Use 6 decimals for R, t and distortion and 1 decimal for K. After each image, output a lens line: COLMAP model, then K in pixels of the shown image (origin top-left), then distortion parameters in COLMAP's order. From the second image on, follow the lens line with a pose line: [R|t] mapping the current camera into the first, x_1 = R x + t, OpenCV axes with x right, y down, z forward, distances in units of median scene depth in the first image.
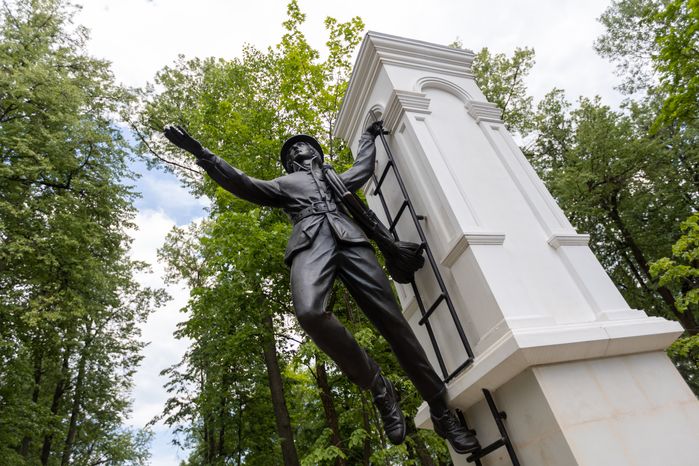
lens RADIAL K [[443.3, 0, 349.5], [0, 443.3, 233.0], [0, 0, 1]] dist [-0.003424, -0.000616]
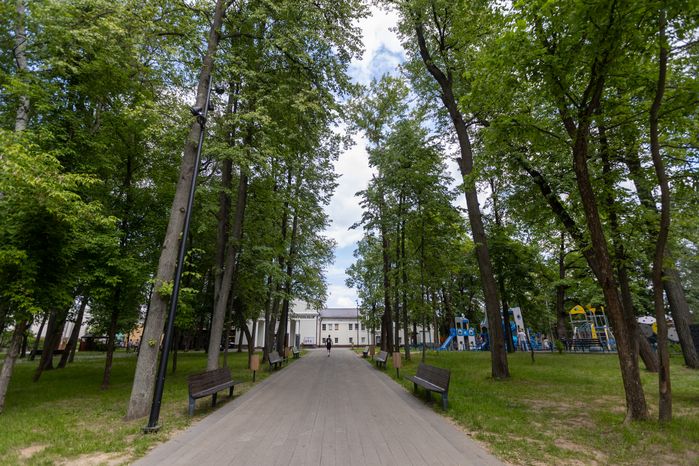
lens RADIAL K [[334.9, 0, 349.5], [0, 334.9, 233.0], [0, 0, 1]] dist [0.002848, 0.000284]
pose [[0.947279, 0.124384, -0.295282, -0.106667], [-0.018239, 0.941013, 0.337879, 0.069220], [0.319891, -0.314680, 0.893670, 0.048451]]
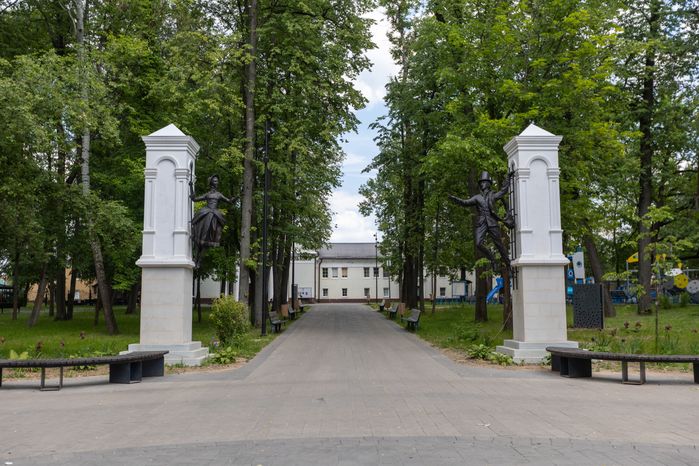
lens RADIAL K [[703.7, 0, 349.5], [0, 703.7, 233.0], [0, 0, 1]] dist [-0.007337, -0.003694]
pose [[0.940744, 0.187157, -0.282794, 0.060439], [-0.004535, 0.840780, 0.541357, -0.333885], [0.339086, -0.507996, 0.791808, -0.444886]]
